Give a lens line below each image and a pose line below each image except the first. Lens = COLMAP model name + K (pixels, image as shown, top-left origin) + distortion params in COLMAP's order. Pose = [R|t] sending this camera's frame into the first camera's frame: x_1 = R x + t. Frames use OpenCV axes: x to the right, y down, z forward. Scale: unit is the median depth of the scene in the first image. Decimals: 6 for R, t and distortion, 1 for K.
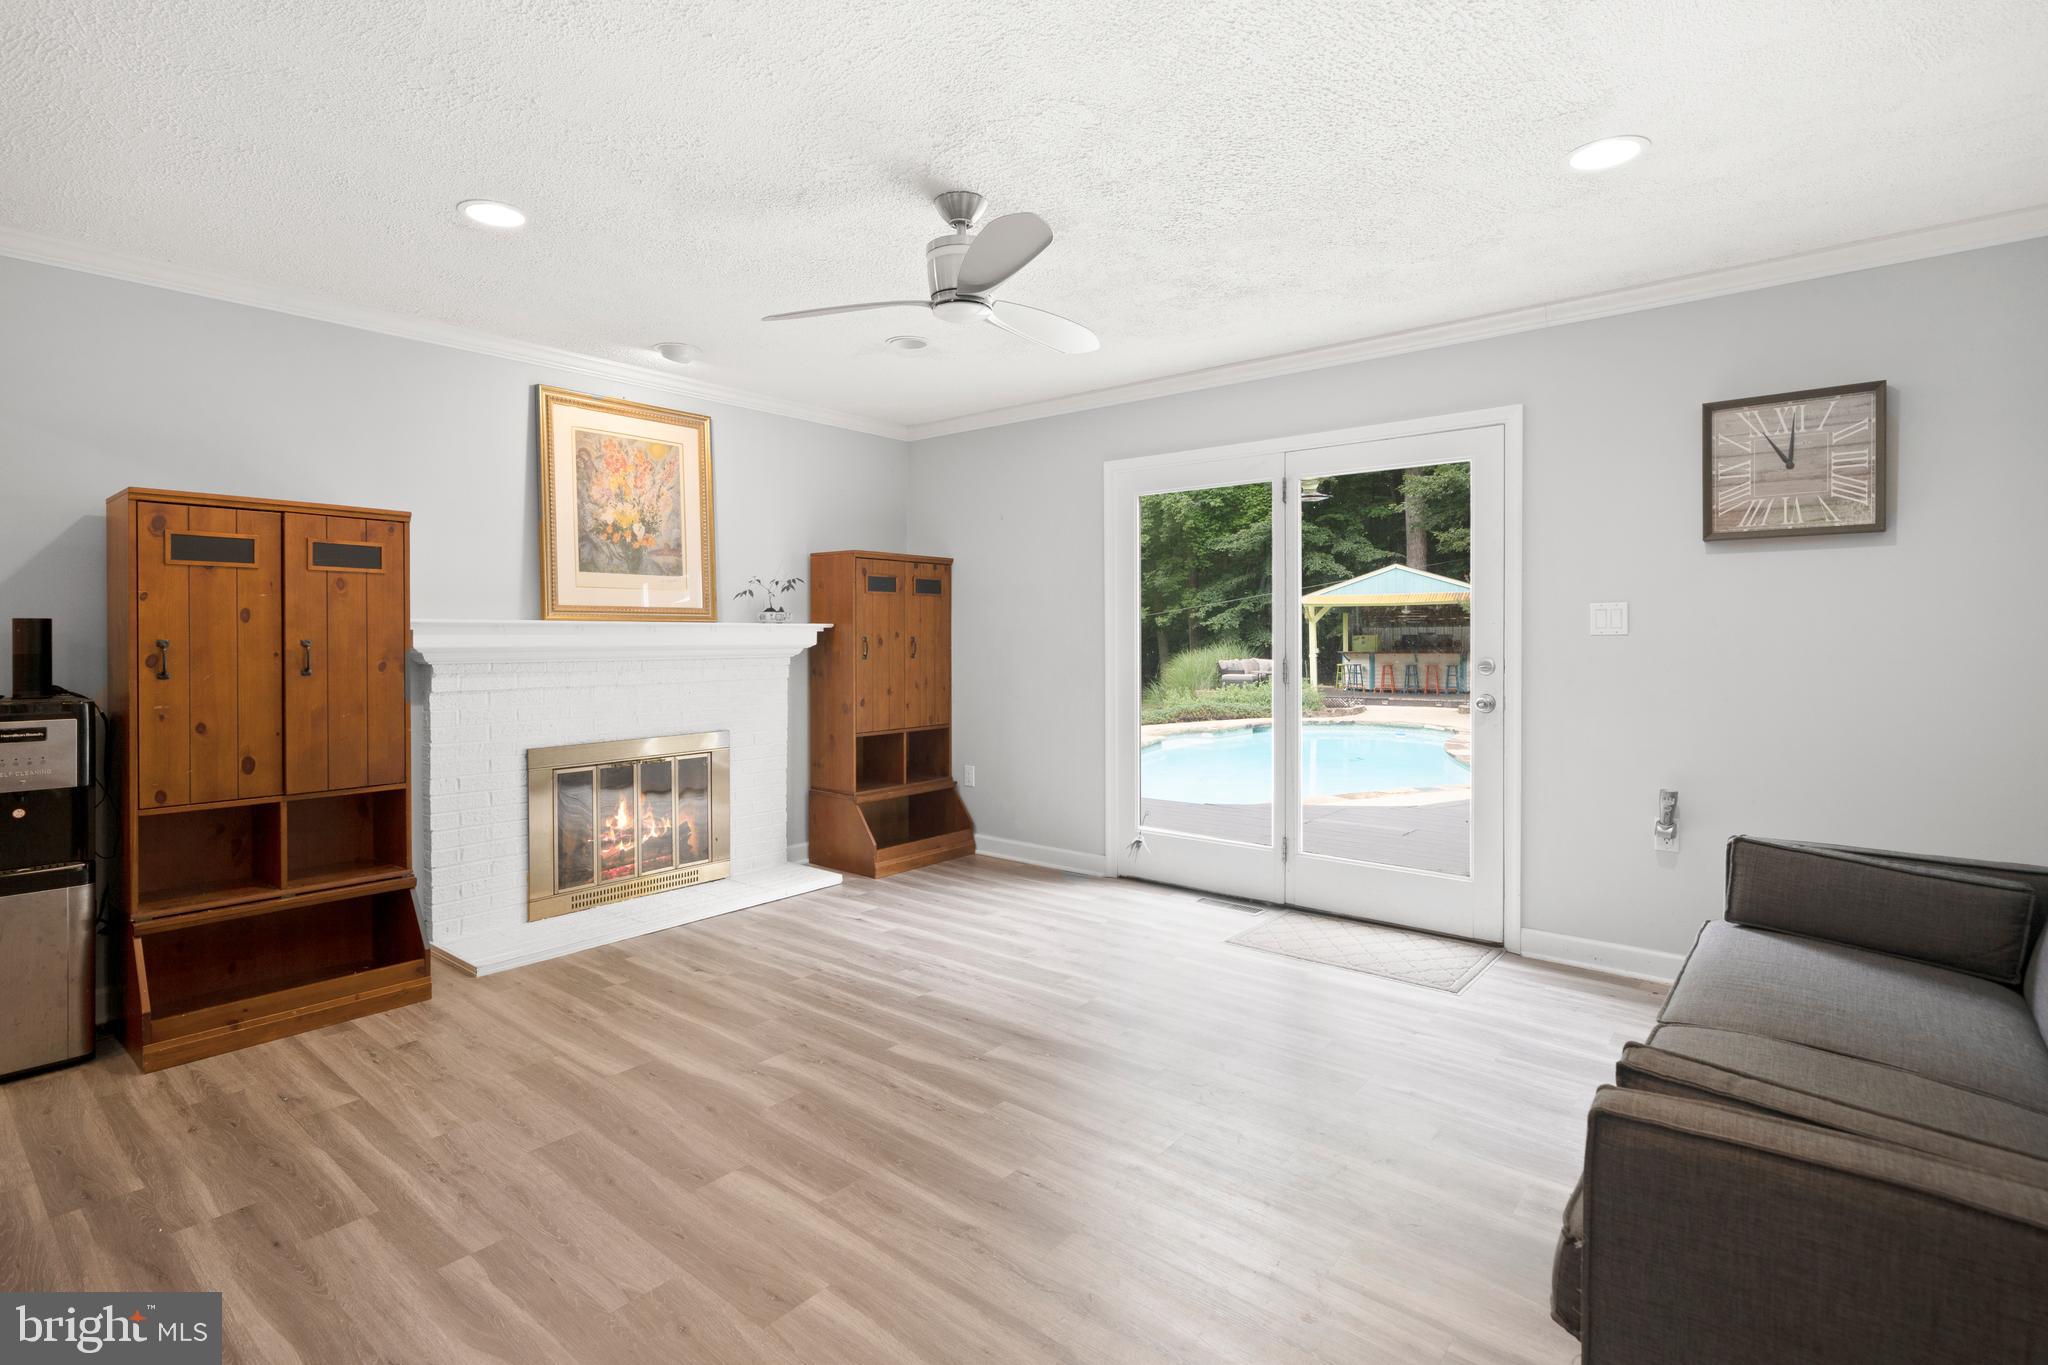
lens RADIAL K [[998.4, 0, 1018.0], [0, 998.4, 644.5], [0, 0, 1]] dist [-0.000657, -0.000242]
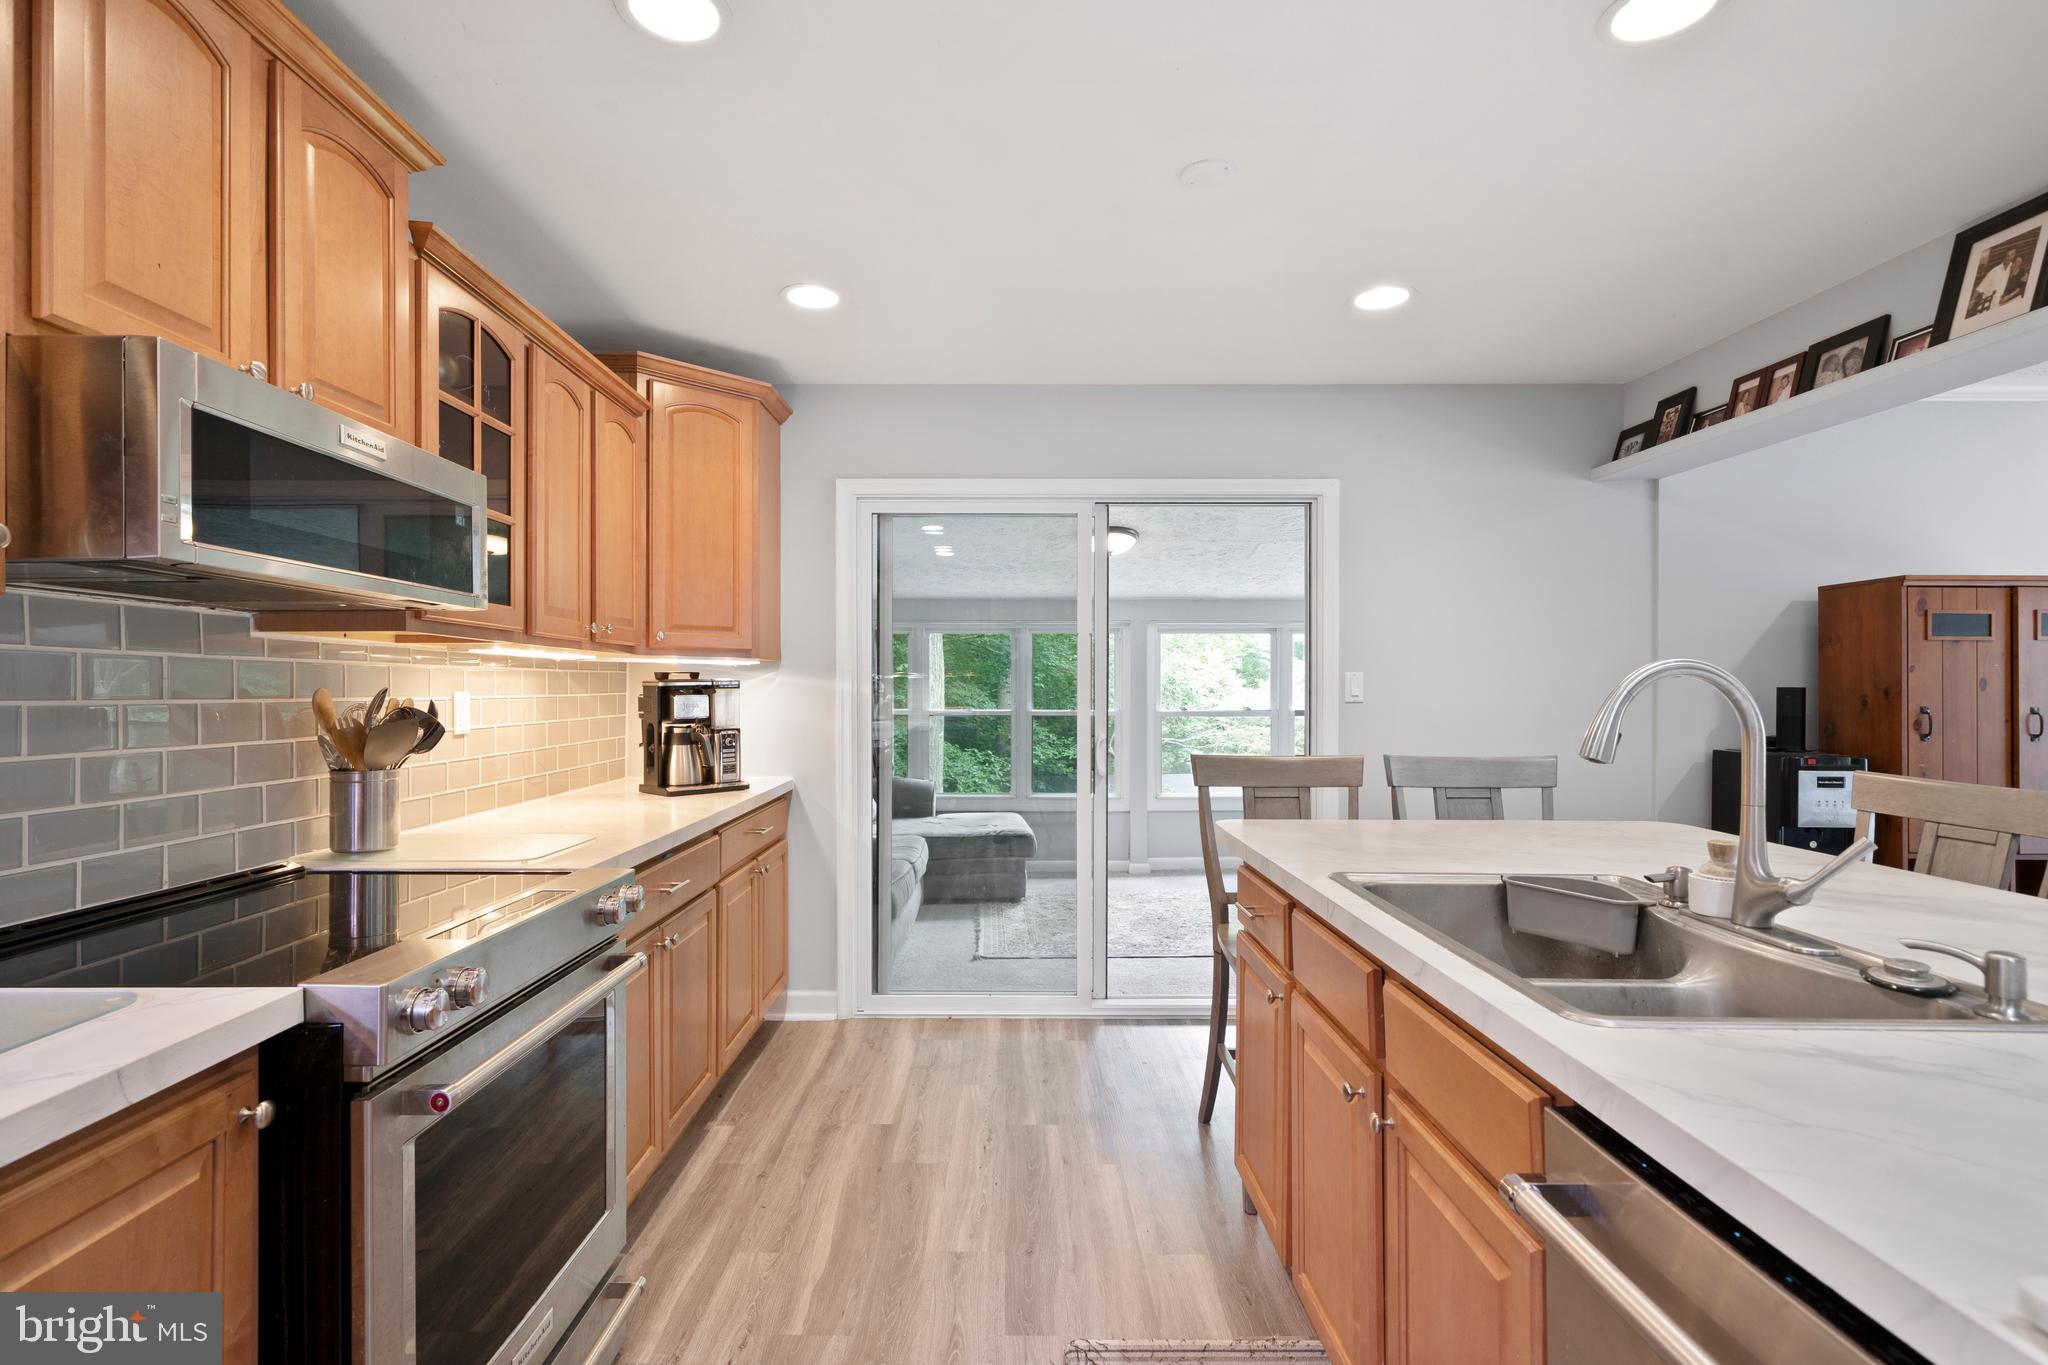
lens RADIAL K [[1006.0, 0, 1024.0], [0, 1006.0, 682.5], [0, 0, 1]] dist [0.001618, 0.000170]
pose [[0.655889, 0.002264, -0.754854, -0.623502], [-0.015423, 0.999827, -0.010403, -0.003778], [0.754699, 0.018465, 0.655811, -0.503021]]
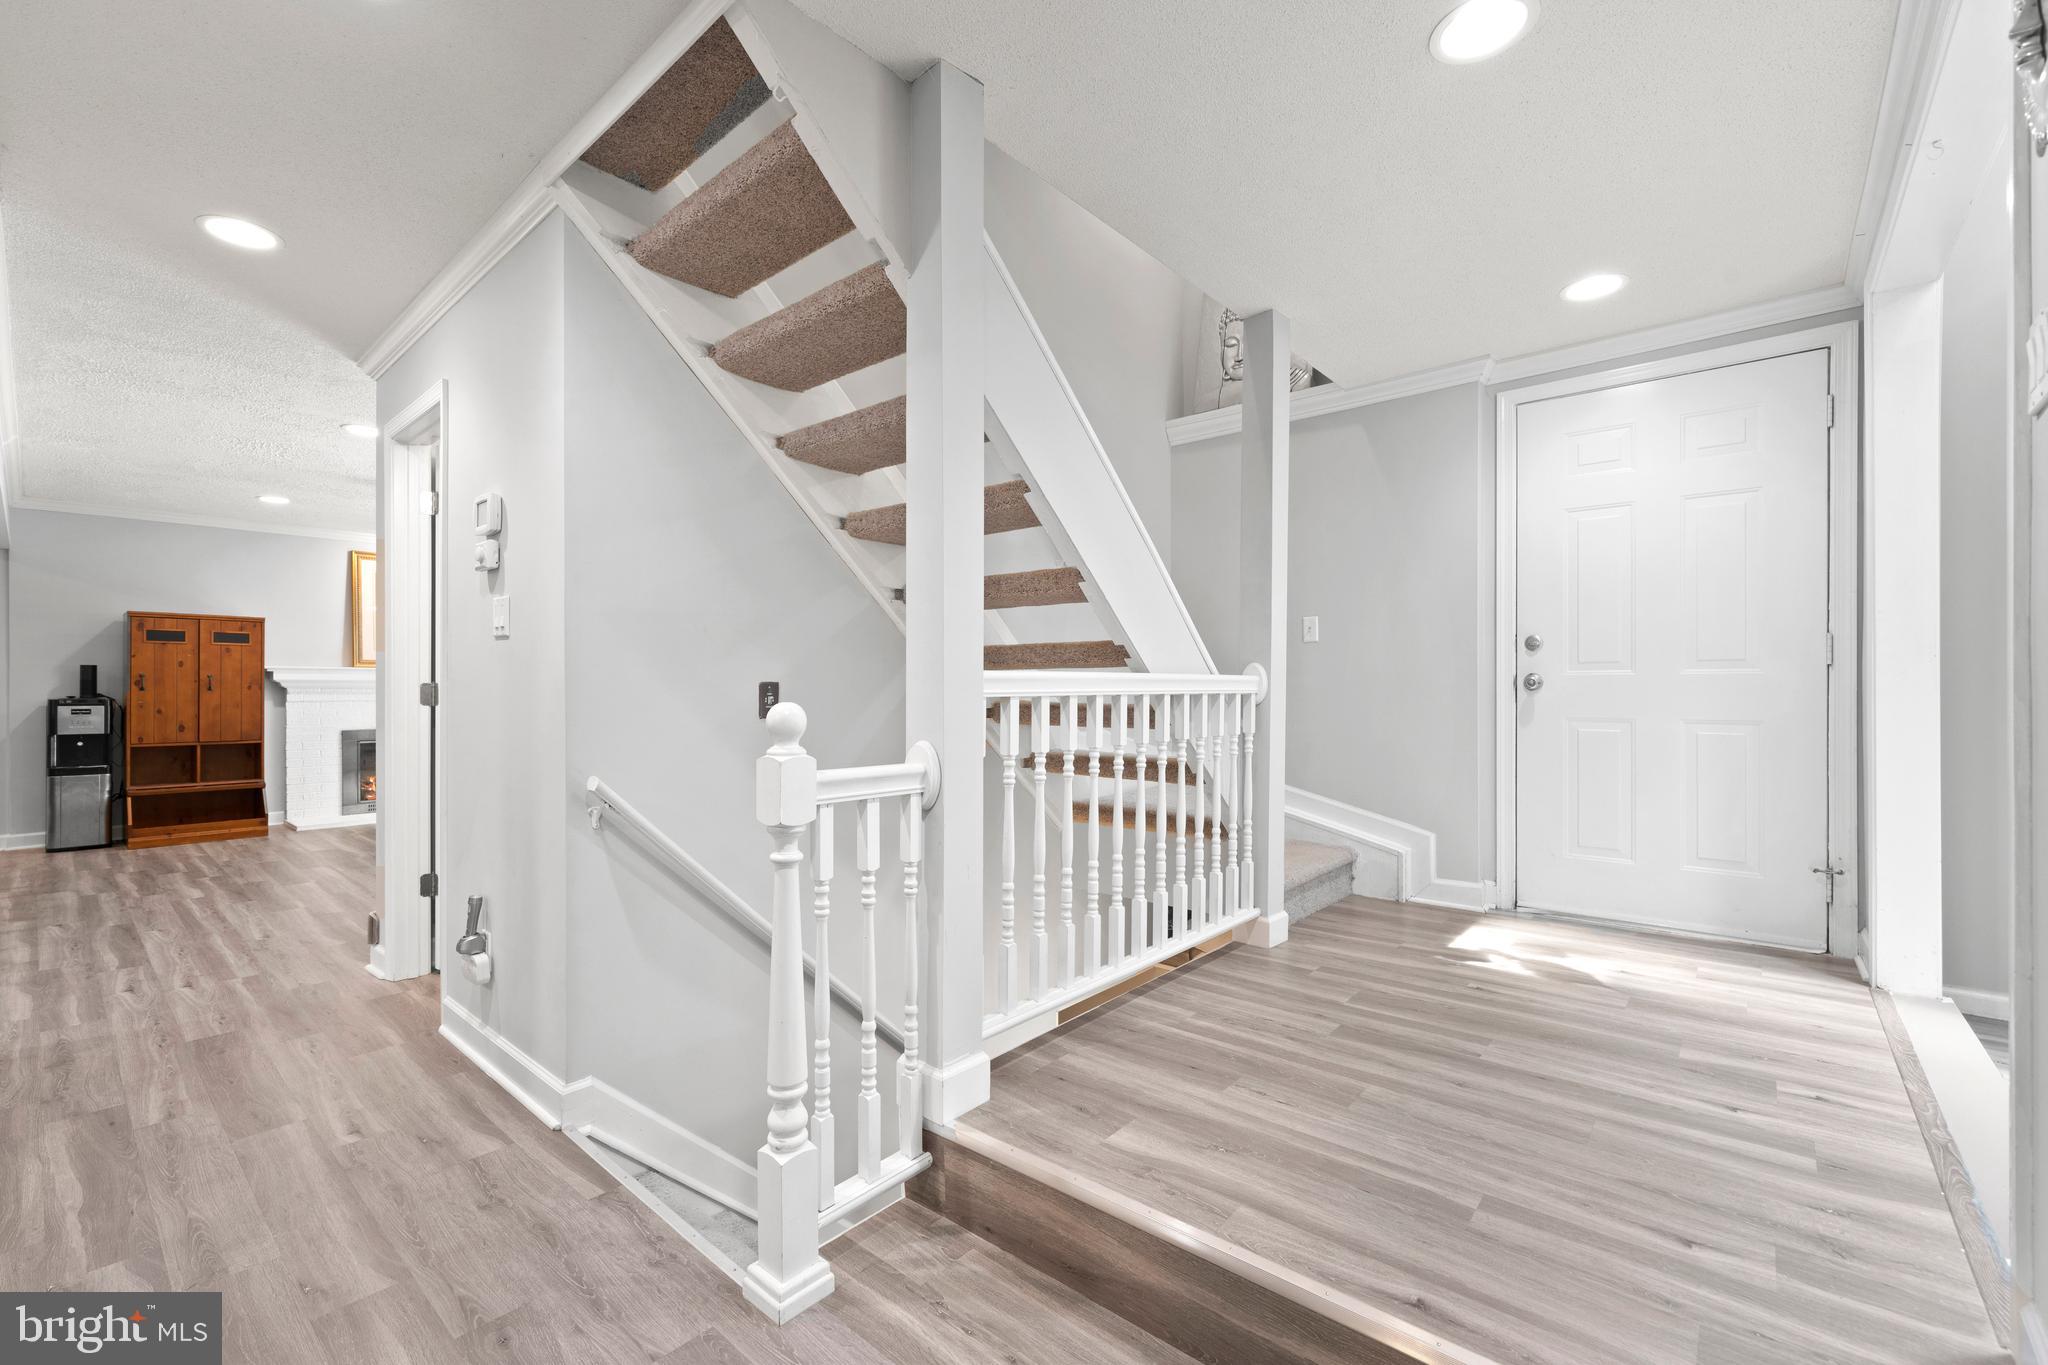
lens RADIAL K [[852.1, 0, 995.6], [0, 852.1, 688.9], [0, 0, 1]] dist [-0.001693, 0.000608]
pose [[0.999700, 0.000076, -0.024474, 1.165746], [-0.000296, 0.999959, -0.009011, 0.045902], [0.024472, 0.009016, 0.999660, -0.931957]]
